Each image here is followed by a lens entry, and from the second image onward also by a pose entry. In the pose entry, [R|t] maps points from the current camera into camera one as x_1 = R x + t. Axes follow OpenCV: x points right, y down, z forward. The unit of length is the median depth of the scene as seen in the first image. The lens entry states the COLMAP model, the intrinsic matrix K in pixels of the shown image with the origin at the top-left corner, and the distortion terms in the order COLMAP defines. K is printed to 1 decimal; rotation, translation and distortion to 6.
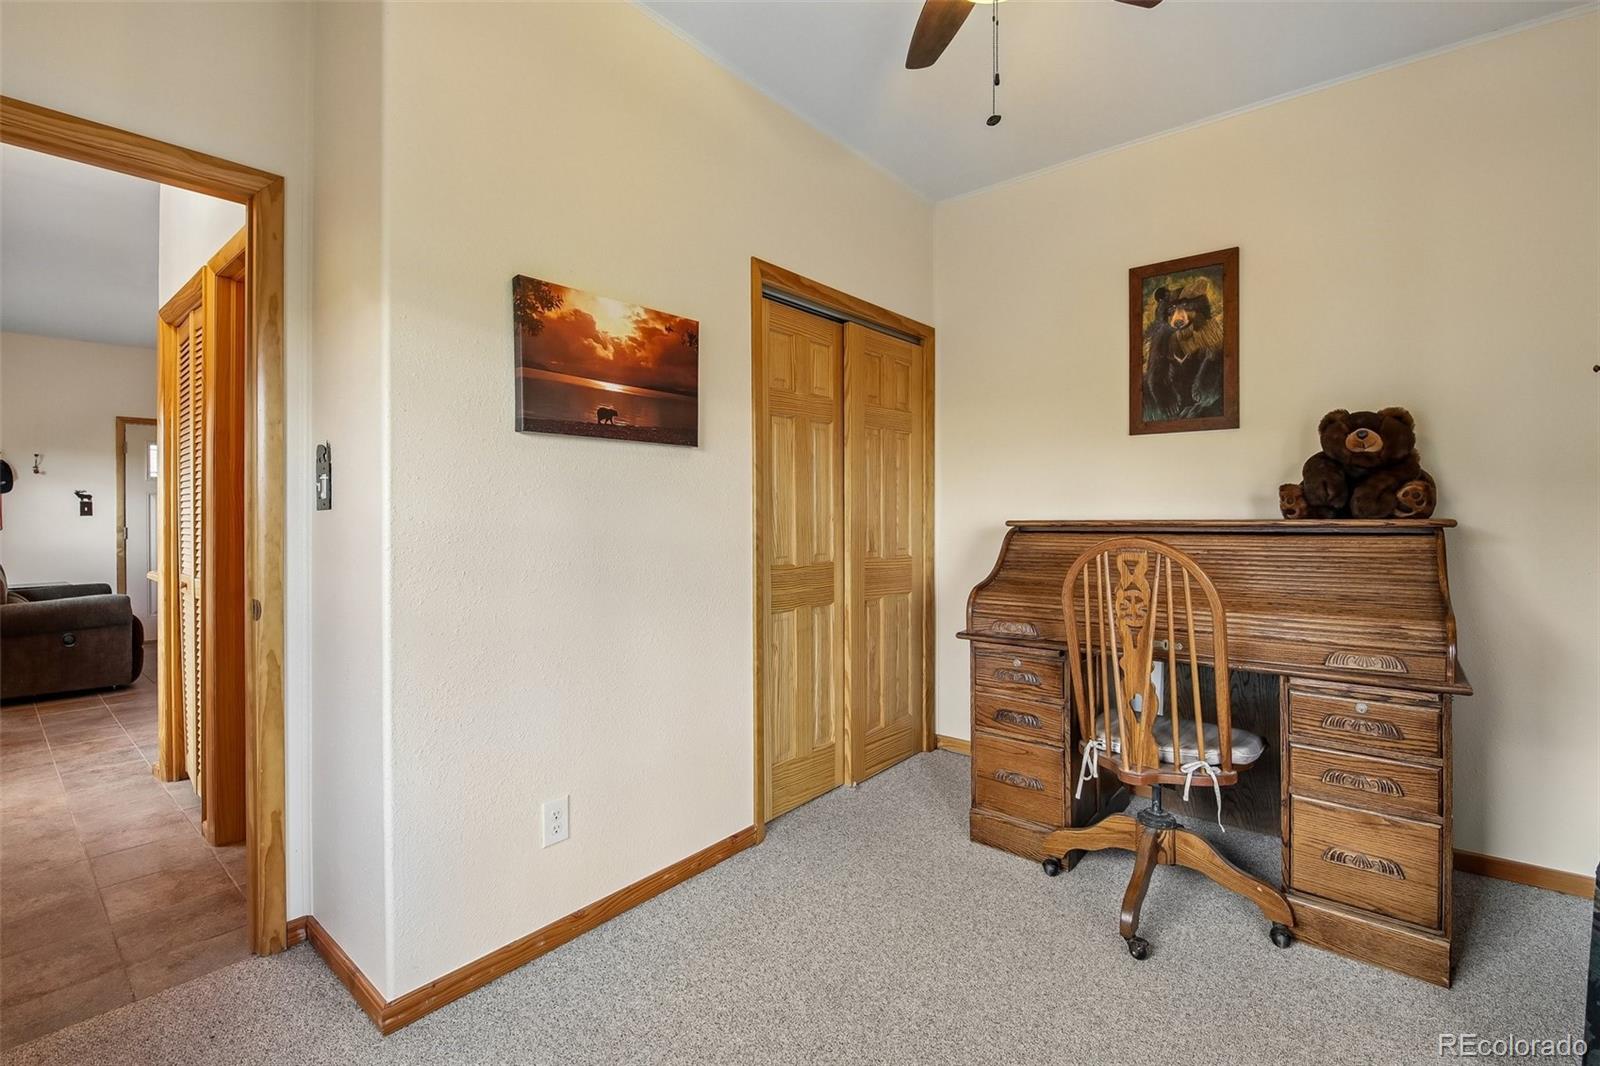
lens RADIAL K [[706.3, 0, 807.8], [0, 706.3, 520.7], [0, 0, 1]] dist [-0.001030, -0.000545]
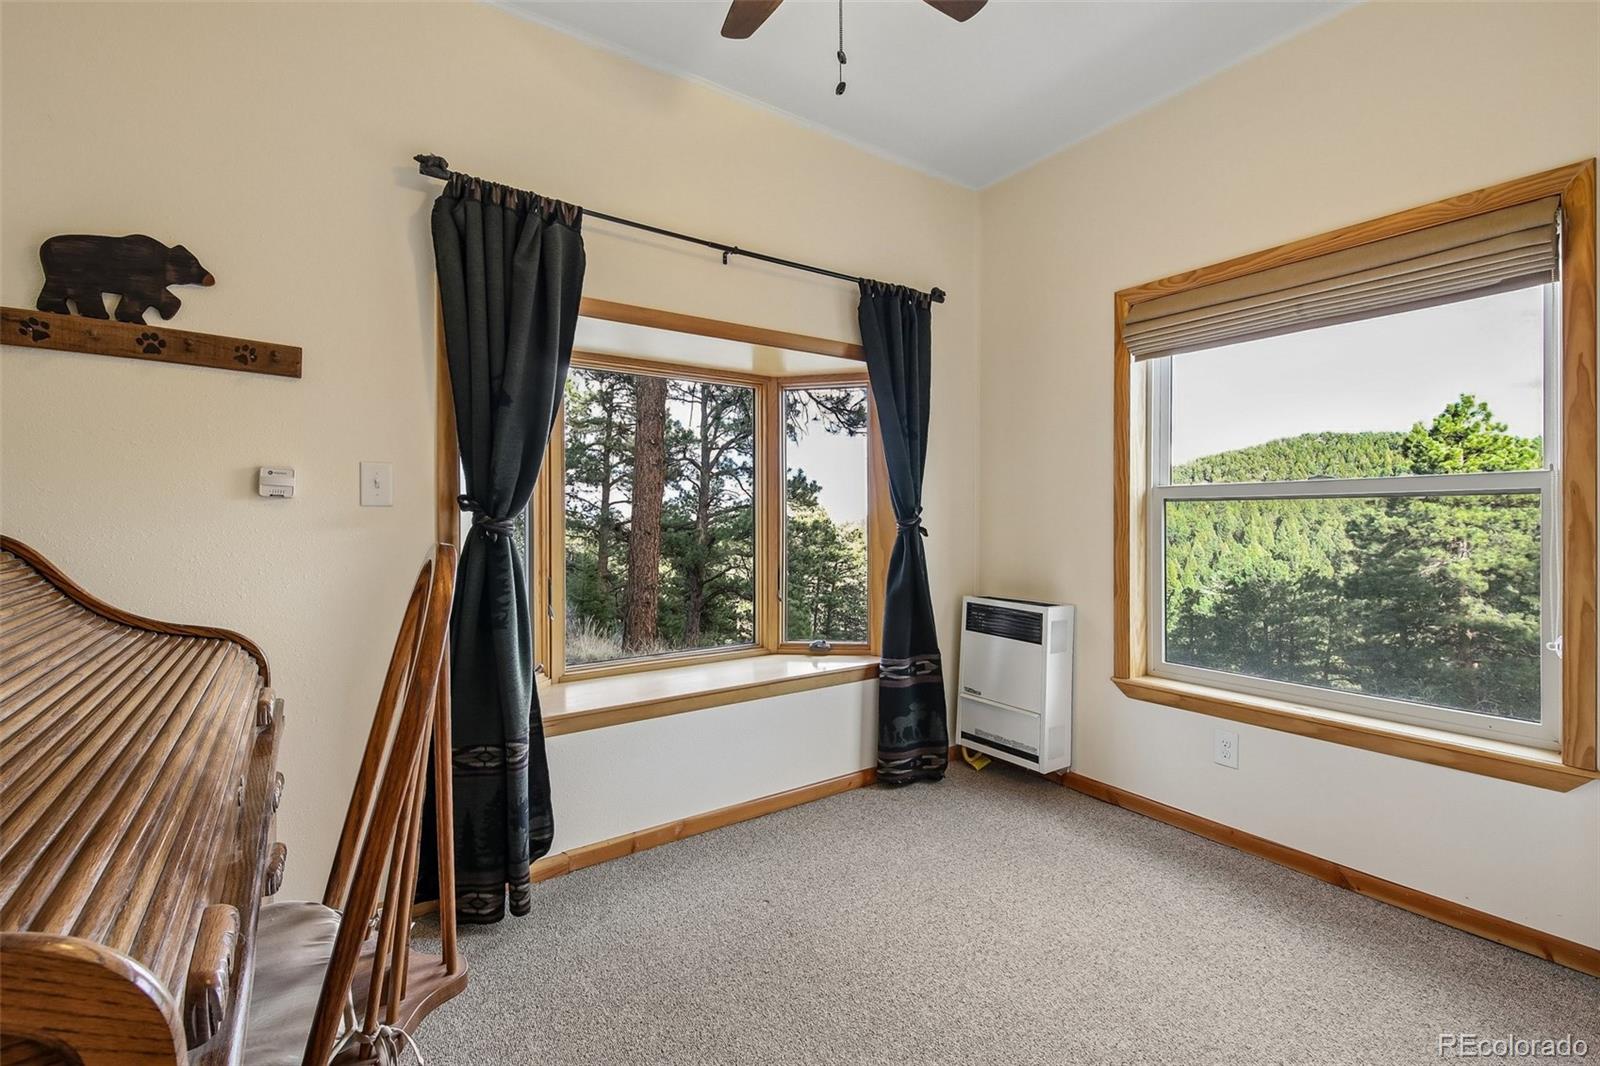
lens RADIAL K [[706.3, 0, 807.8], [0, 706.3, 520.7], [0, 0, 1]] dist [-0.001030, -0.000545]
pose [[-0.966020, 0.001820, 0.258459, 0.038332], [0.005348, 0.999902, 0.012948, -0.000009], [-0.258411, 0.013890, -0.965935, 1.189416]]
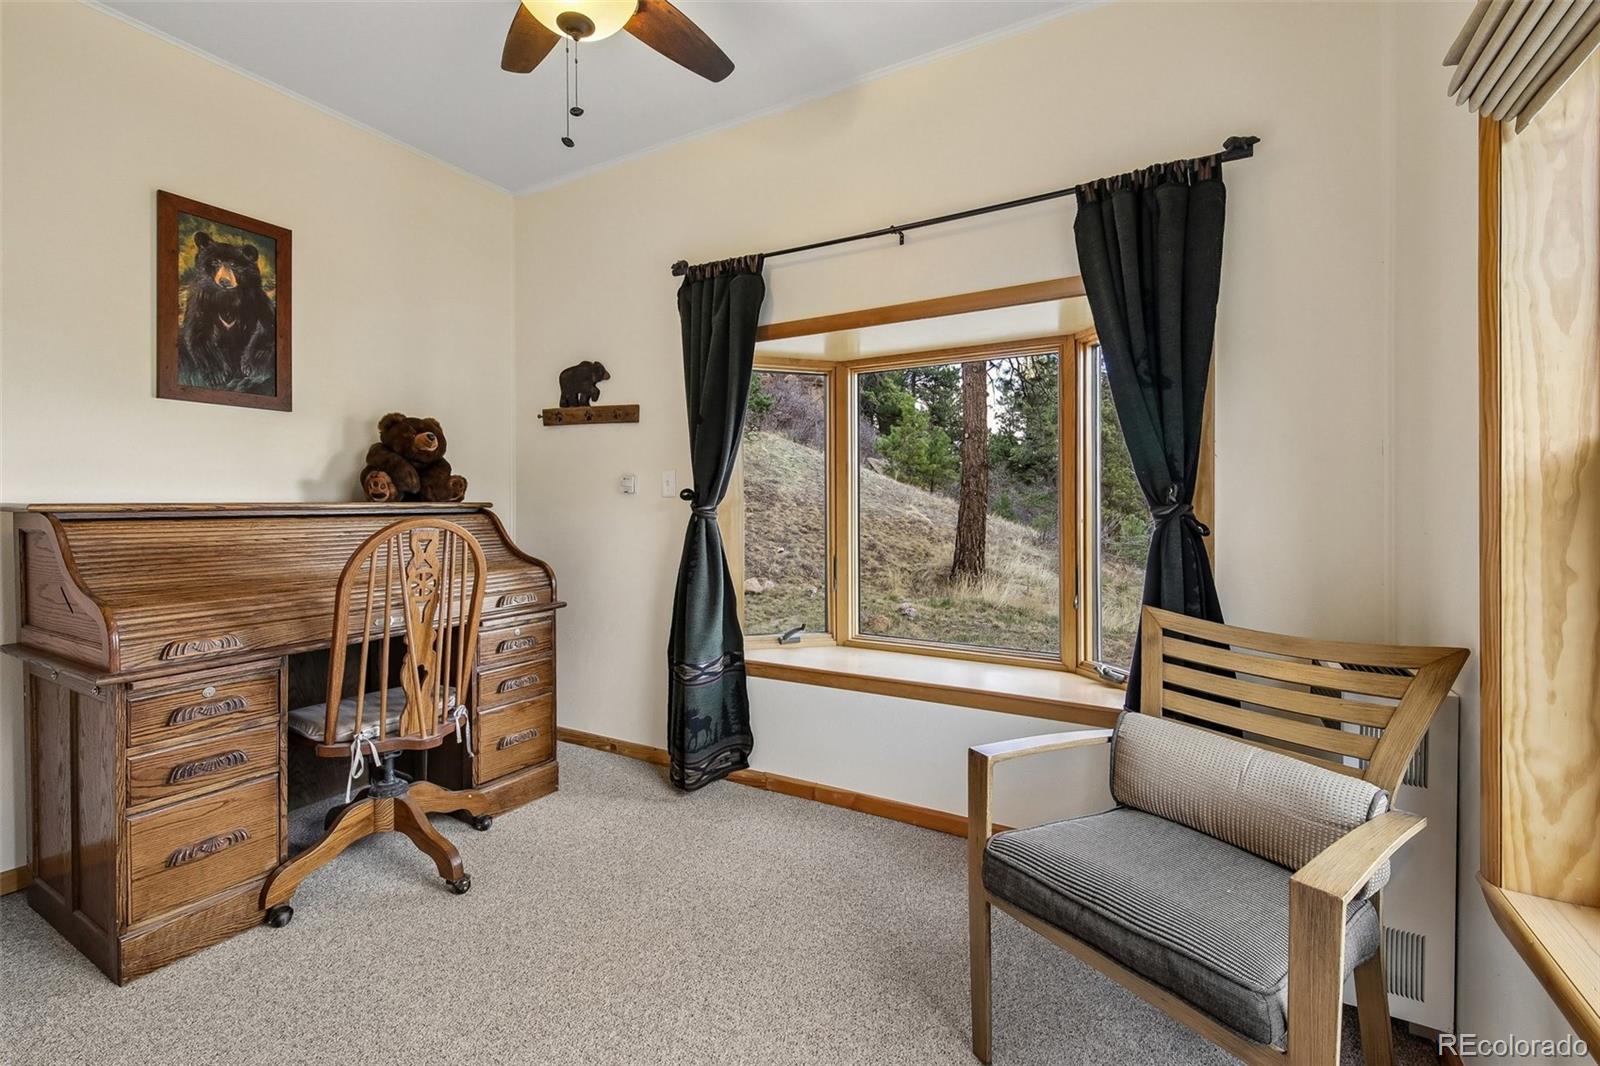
lens RADIAL K [[695.8, 0, 800.9], [0, 695.8, 510.2], [0, 0, 1]] dist [0.012473, -0.000175]
pose [[-0.170386, -0.005046, 0.985364, -0.551520], [0.006538, 0.999959, 0.006252, 0.007994], [-0.985356, 0.007507, -0.170346, 0.509351]]
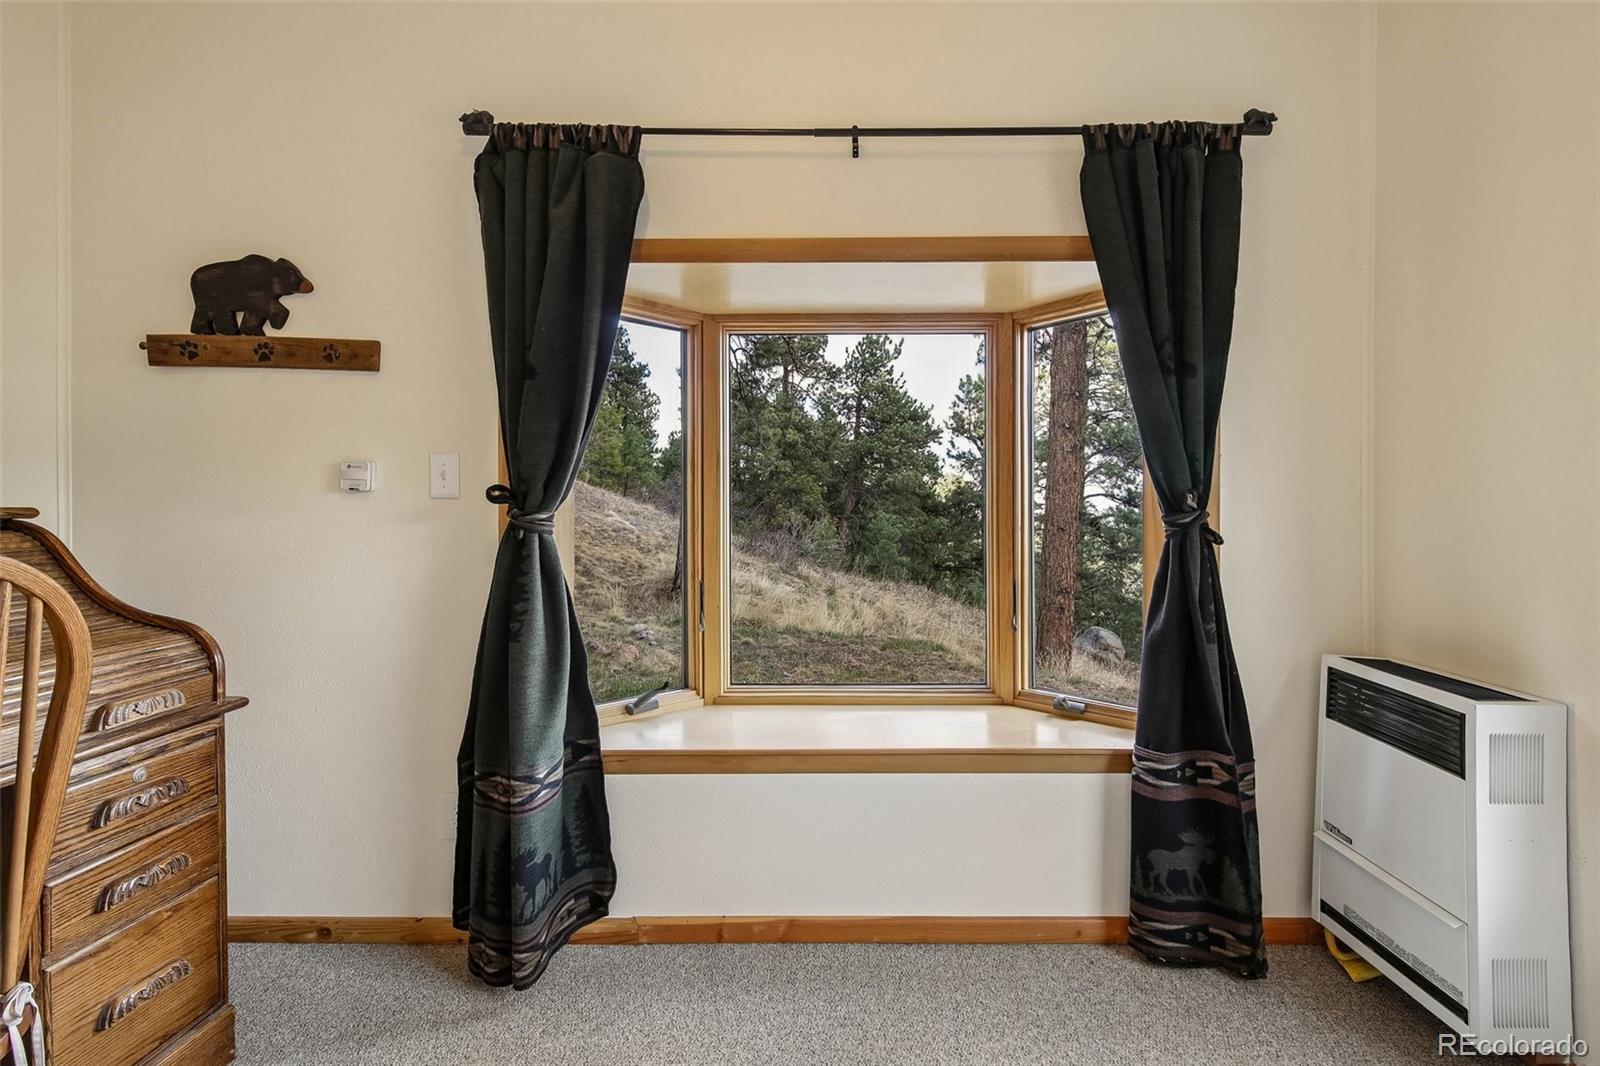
lens RADIAL K [[720.4, 0, 846.0], [0, 720.4, 510.7], [0, 0, 1]] dist [0.003862, -0.007917]
pose [[-0.636458, 0.003162, 0.771305, -0.160370], [0.007593, 0.999969, 0.002166, 0.005945], [-0.771274, 0.007235, -0.636462, 0.693069]]
